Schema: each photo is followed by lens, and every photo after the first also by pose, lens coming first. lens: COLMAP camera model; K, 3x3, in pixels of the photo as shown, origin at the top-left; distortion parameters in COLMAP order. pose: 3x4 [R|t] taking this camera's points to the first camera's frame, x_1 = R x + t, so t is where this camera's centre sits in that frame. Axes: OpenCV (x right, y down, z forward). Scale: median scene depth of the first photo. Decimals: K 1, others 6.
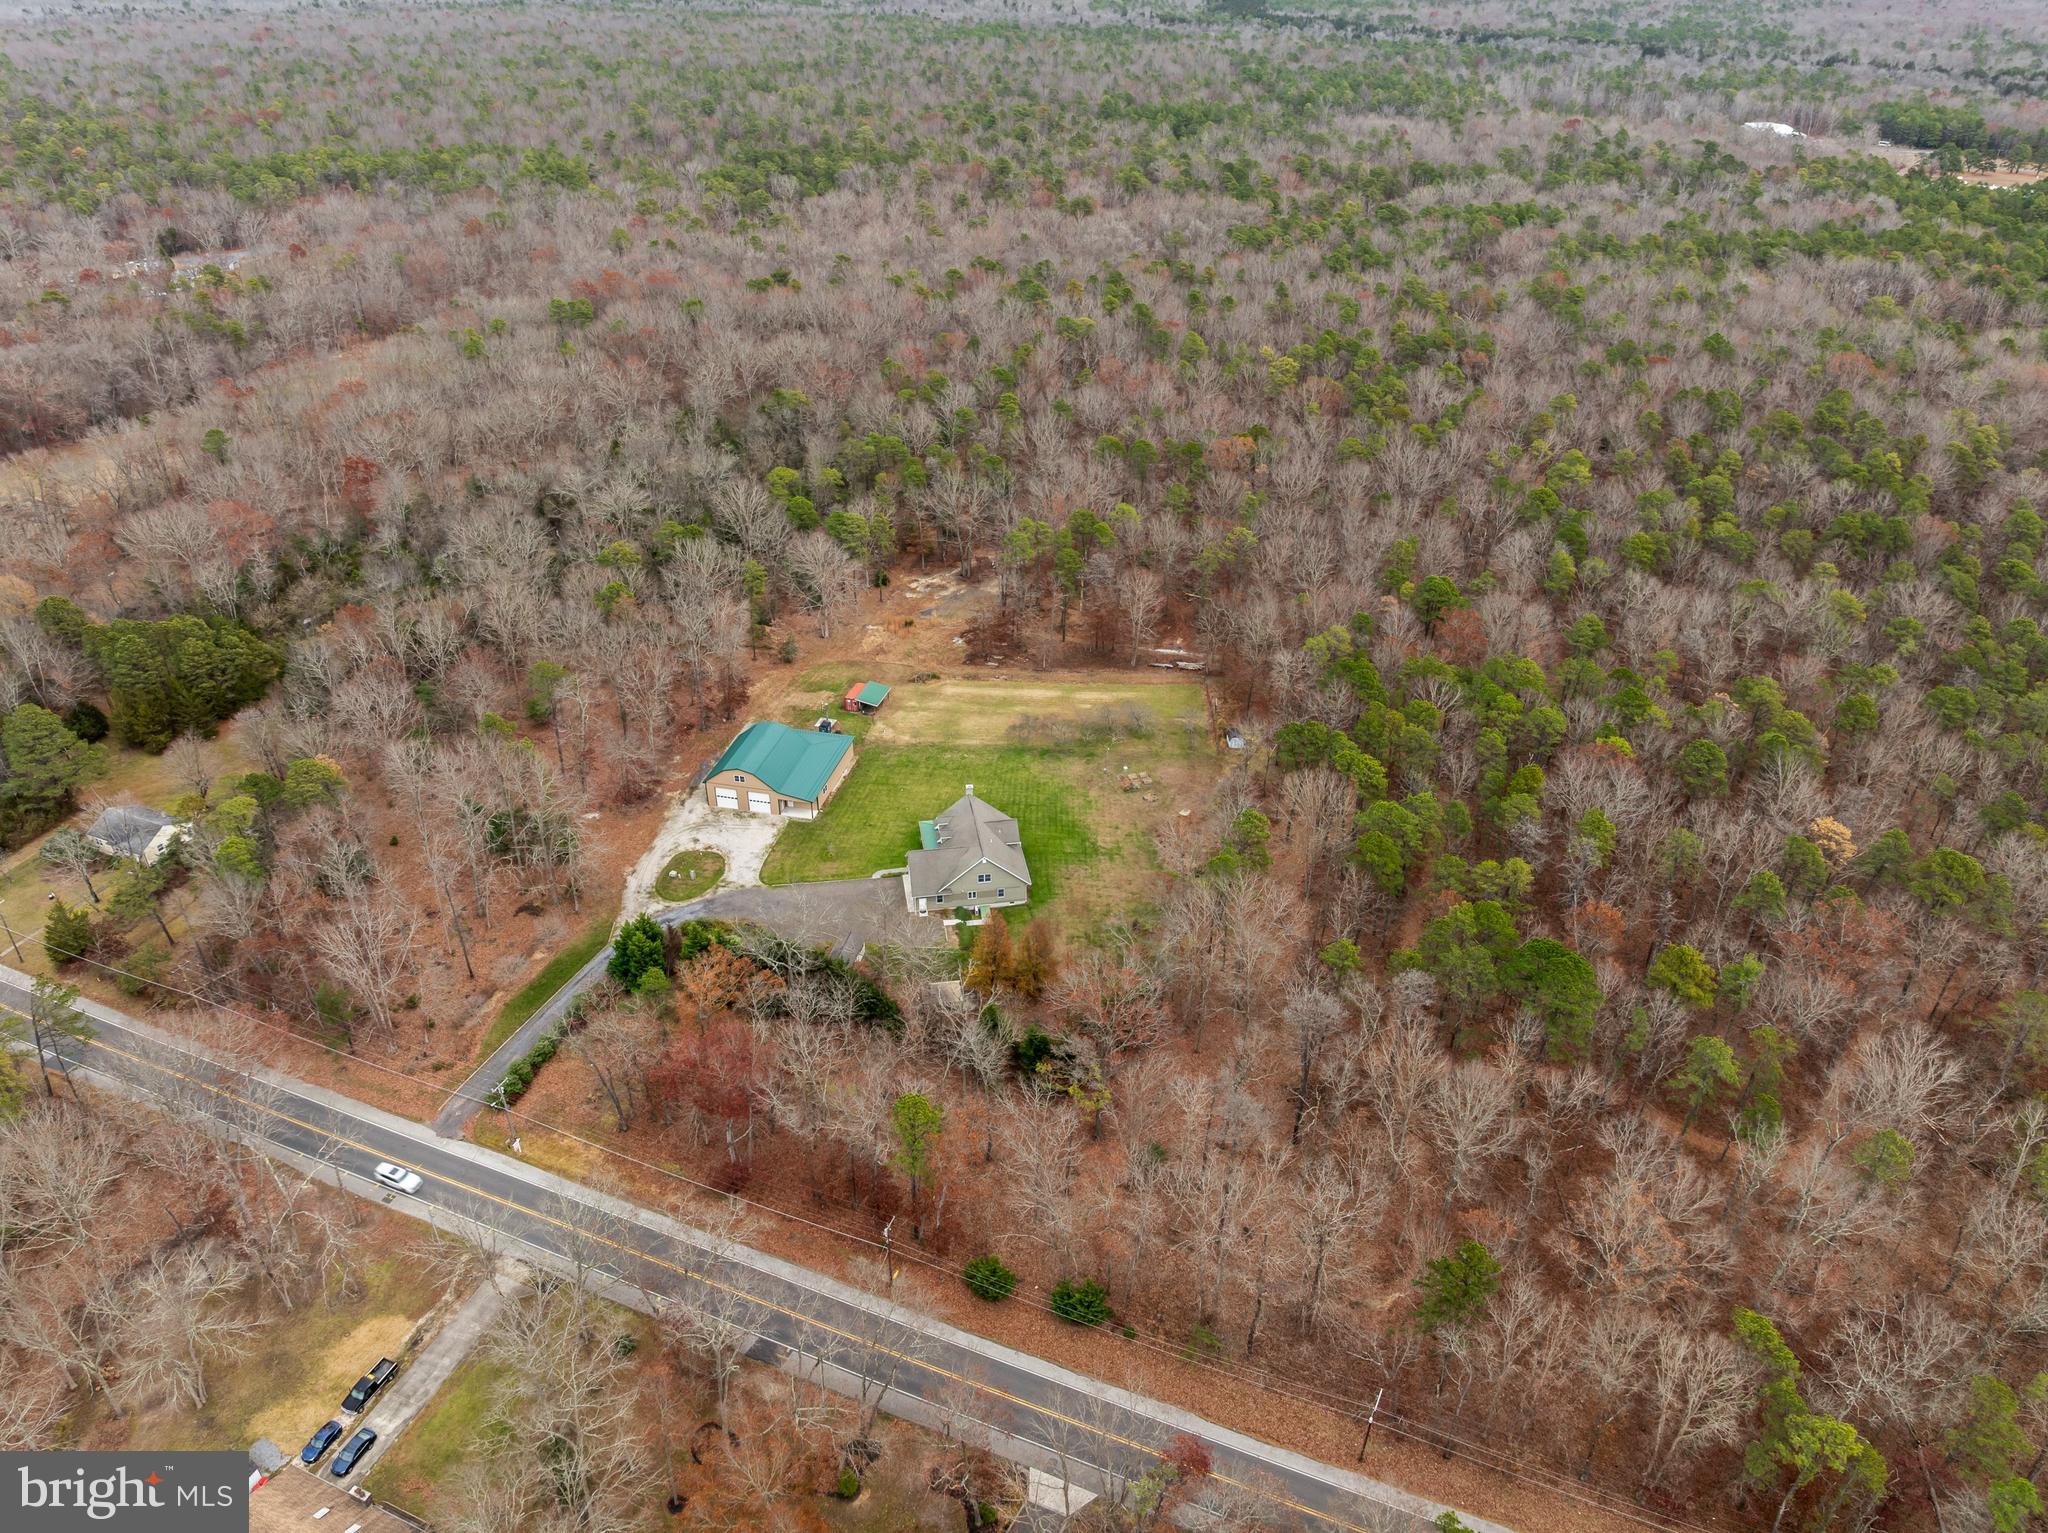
lens RADIAL K [[1437.8, 0, 1024.0], [0, 1437.8, 766.5], [0, 0, 1]] dist [-0.021312, -0.004097]
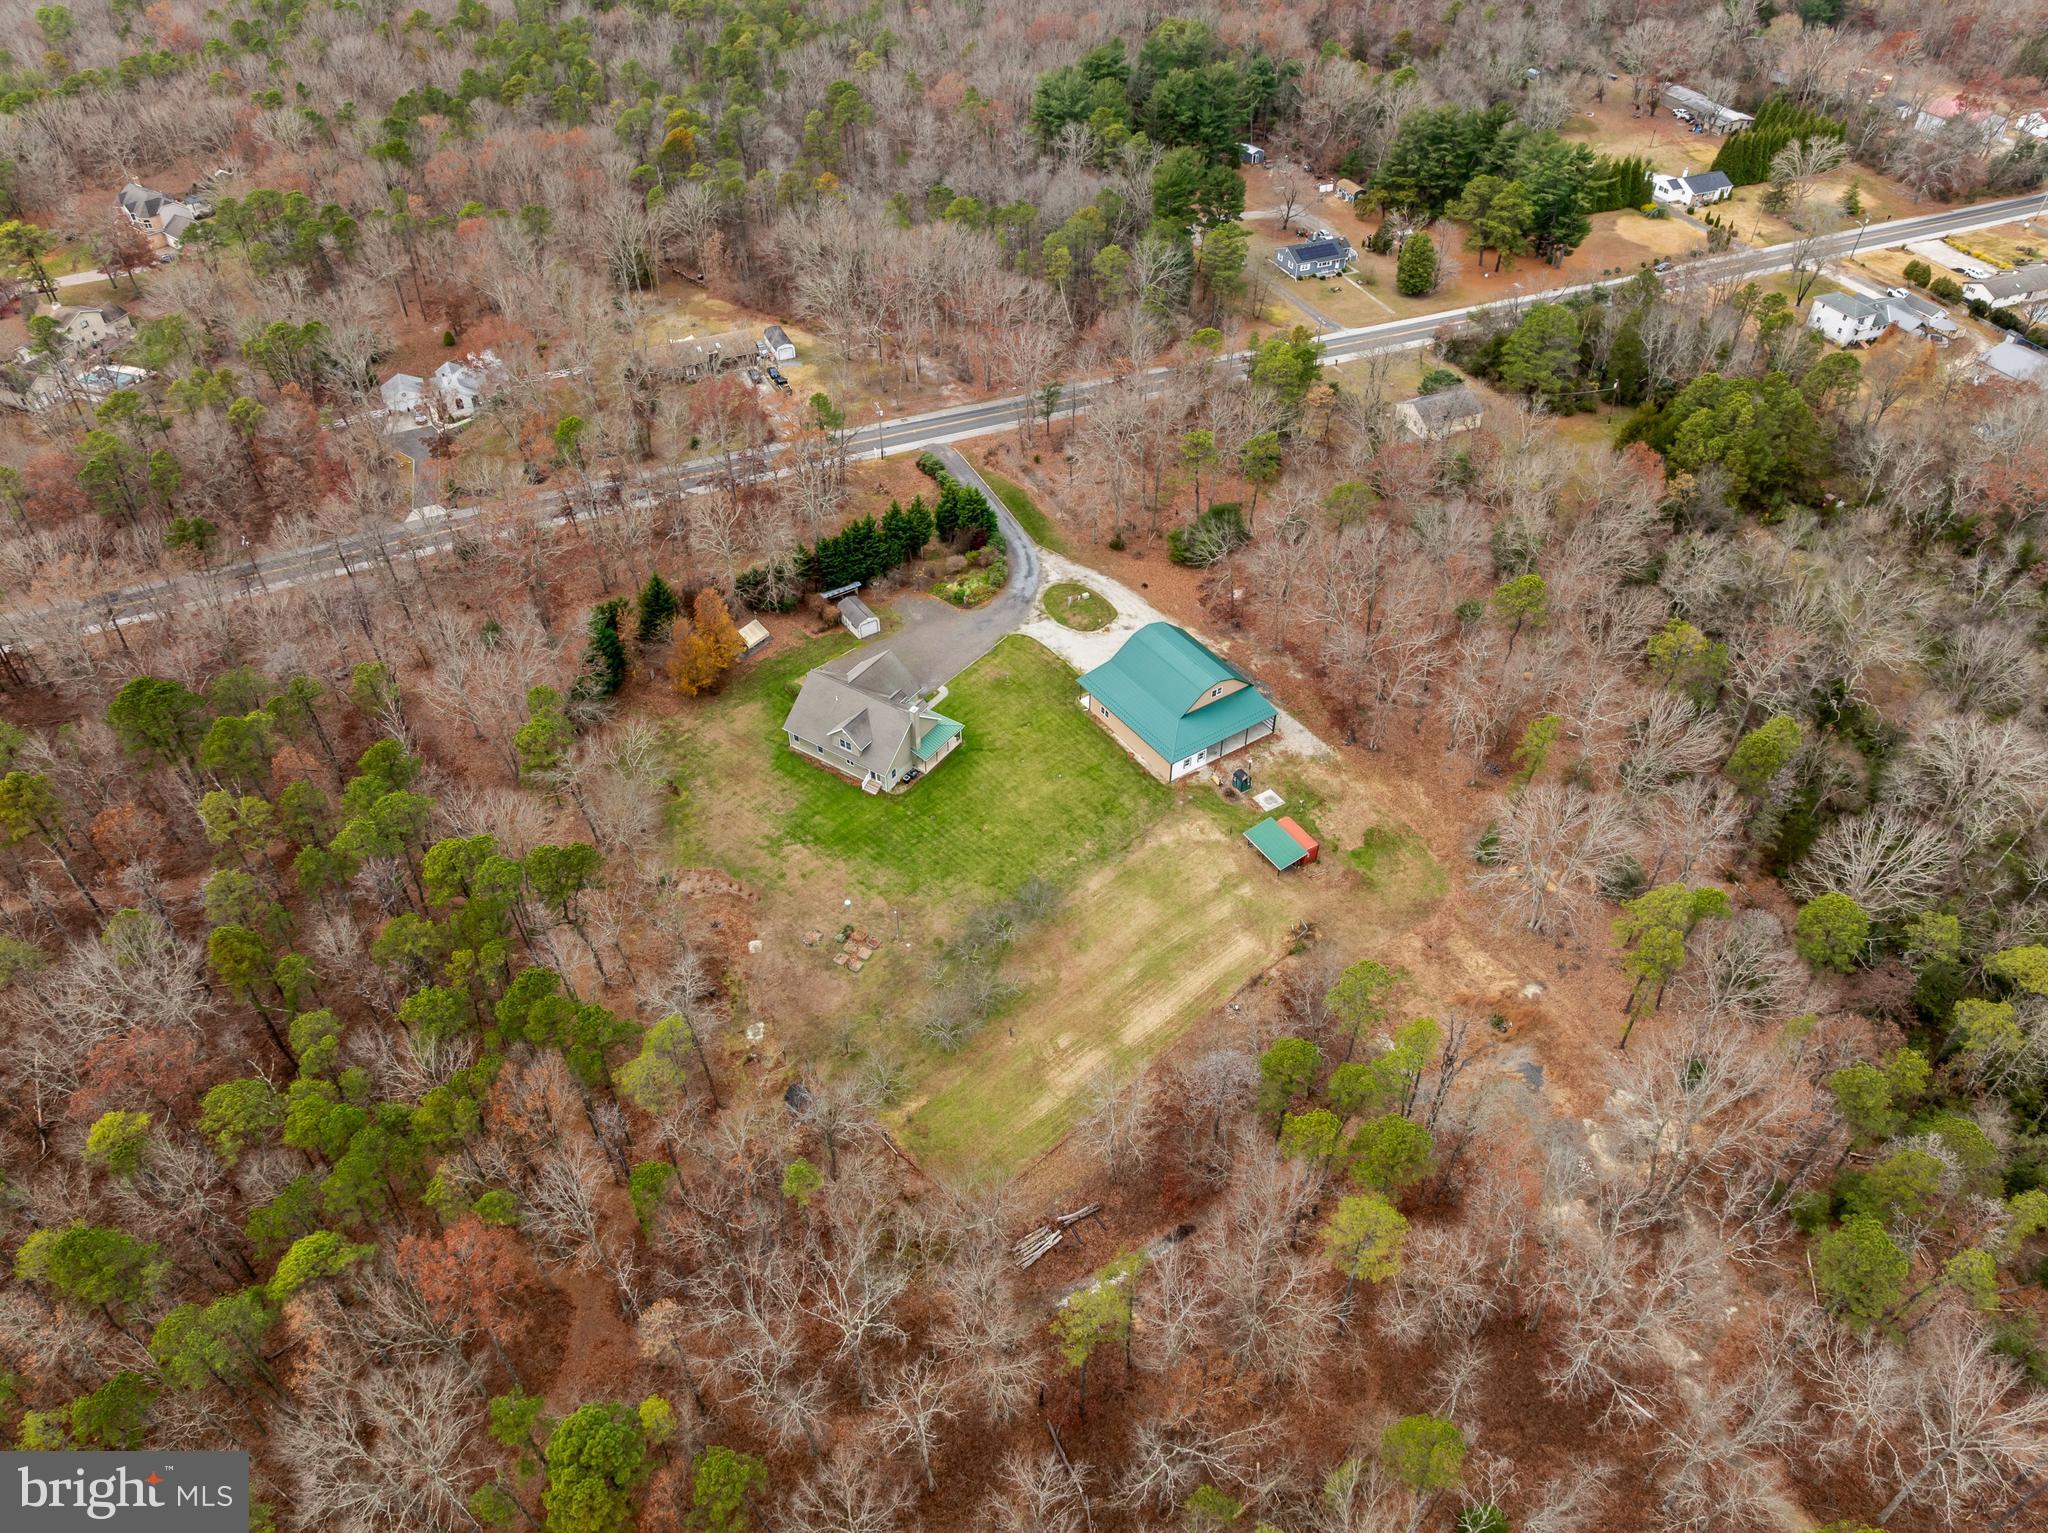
lens RADIAL K [[1437.8, 0, 1024.0], [0, 1437.8, 766.5], [0, 0, 1]] dist [-0.021312, -0.004097]
pose [[-0.685102, 0.477404, -0.550201, 0.374254], [-0.388206, 0.399833, 0.830319, -0.656707], [0.616386, 0.782444, -0.088595, 1.085904]]
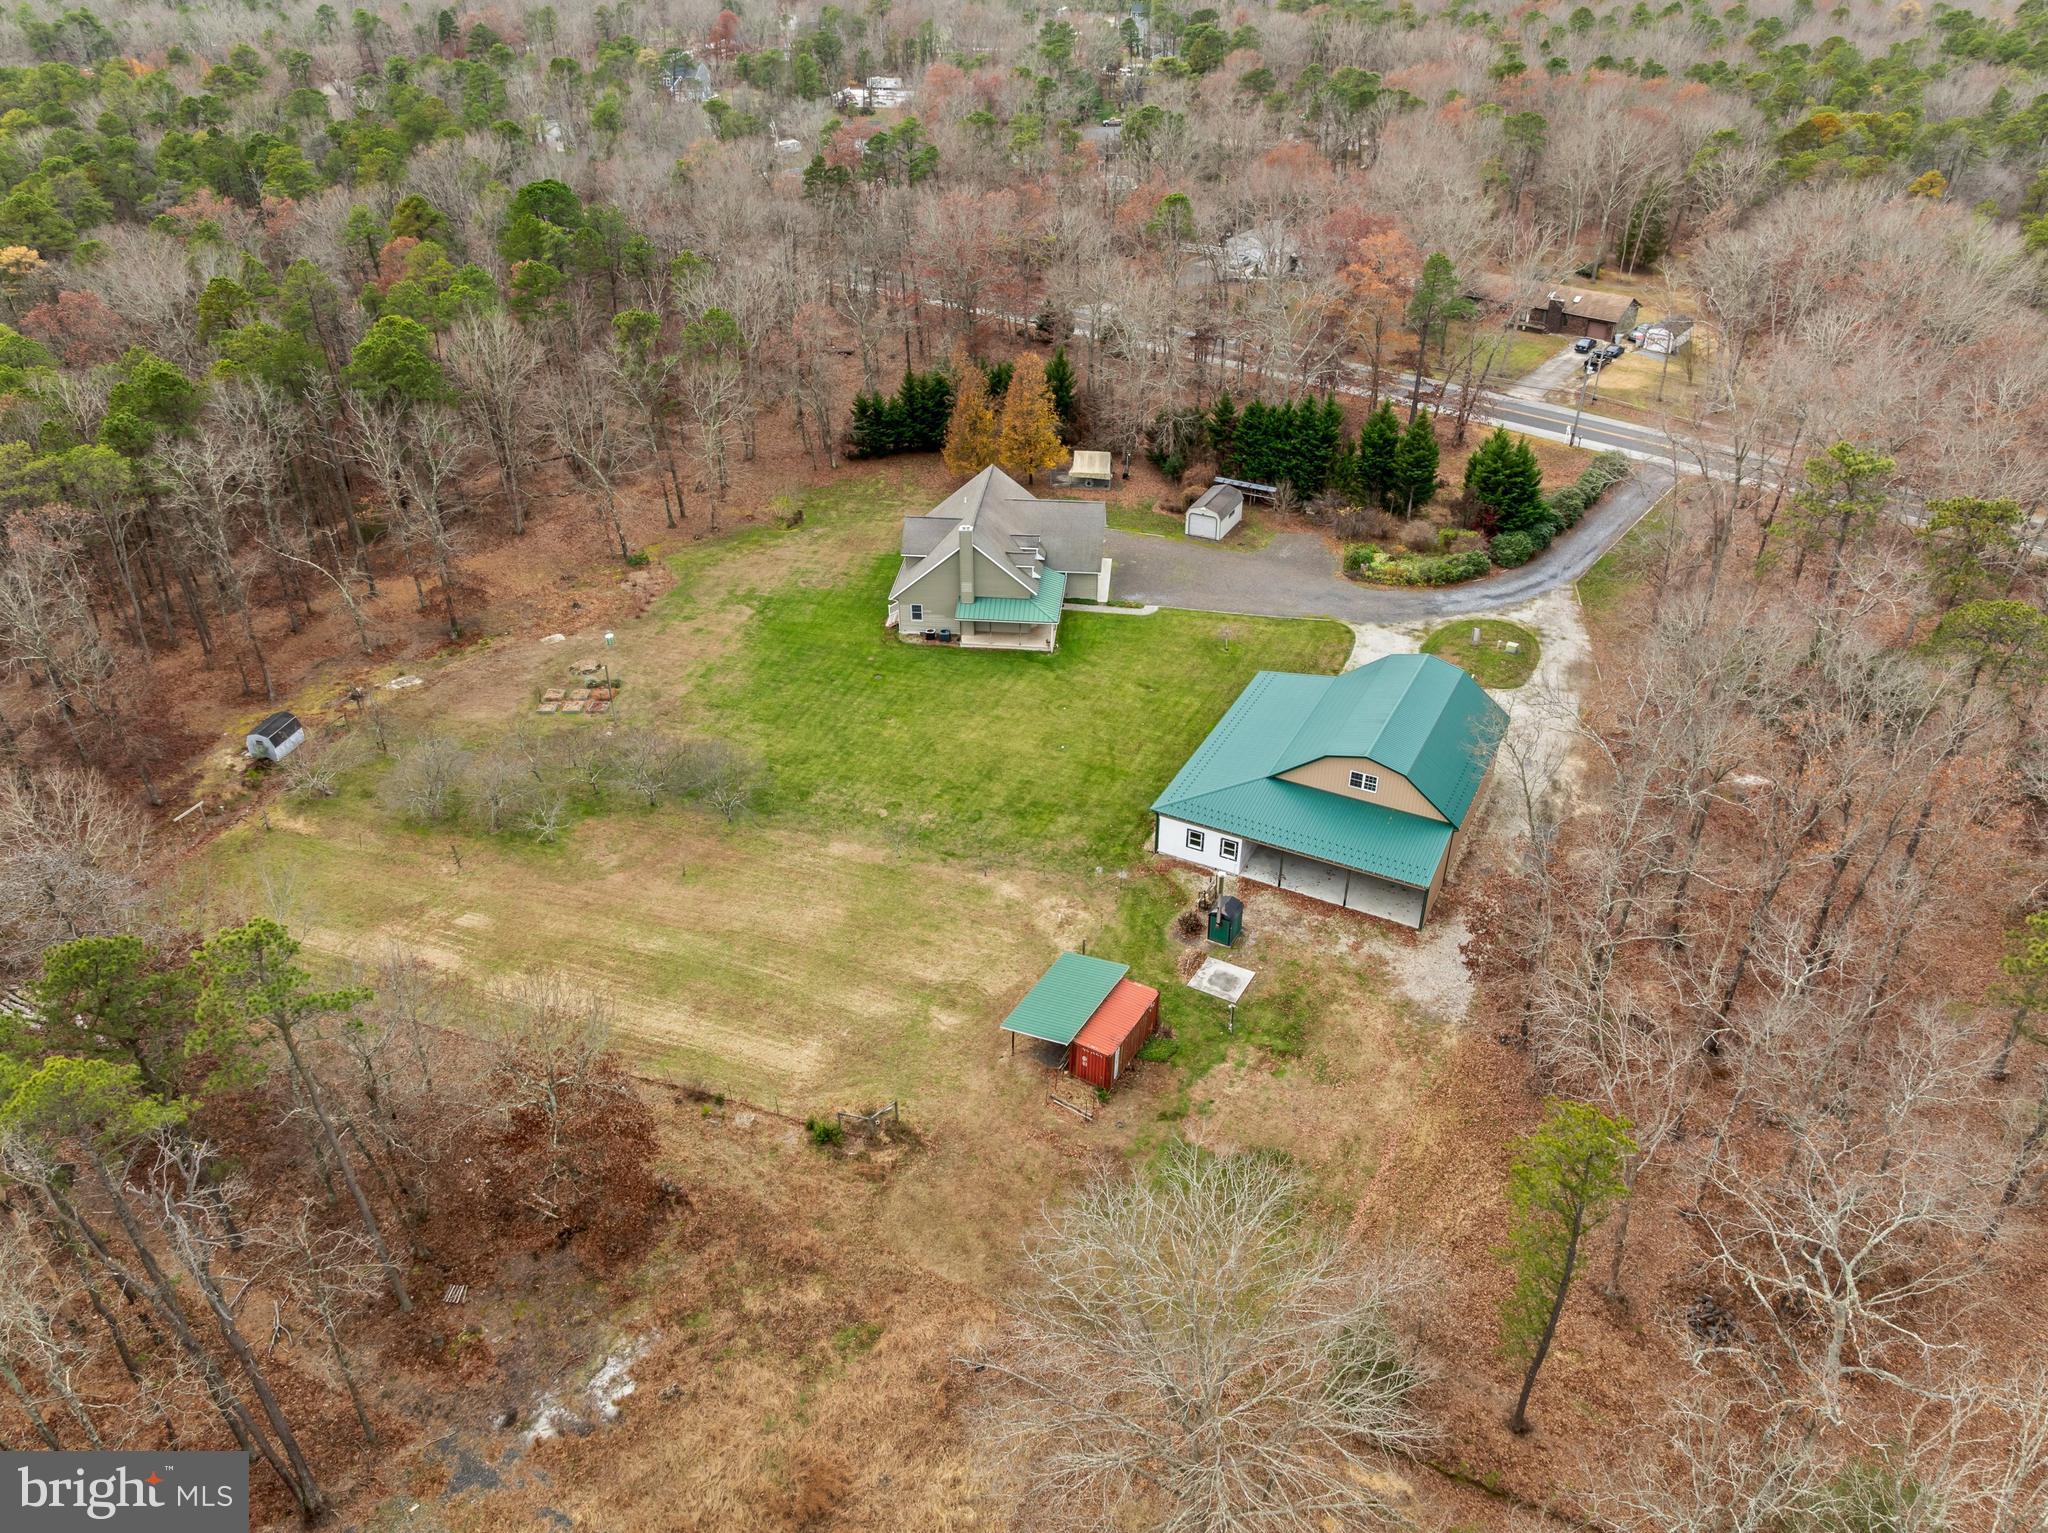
lens RADIAL K [[1437.8, 0, 1024.0], [0, 1437.8, 766.5], [0, 0, 1]] dist [-0.021312, -0.004097]
pose [[-0.966412, -0.145563, 0.211800, -0.174632], [0.128840, 0.438674, 0.889362, -0.395912], [-0.222369, 0.886779, -0.405186, 1.227003]]
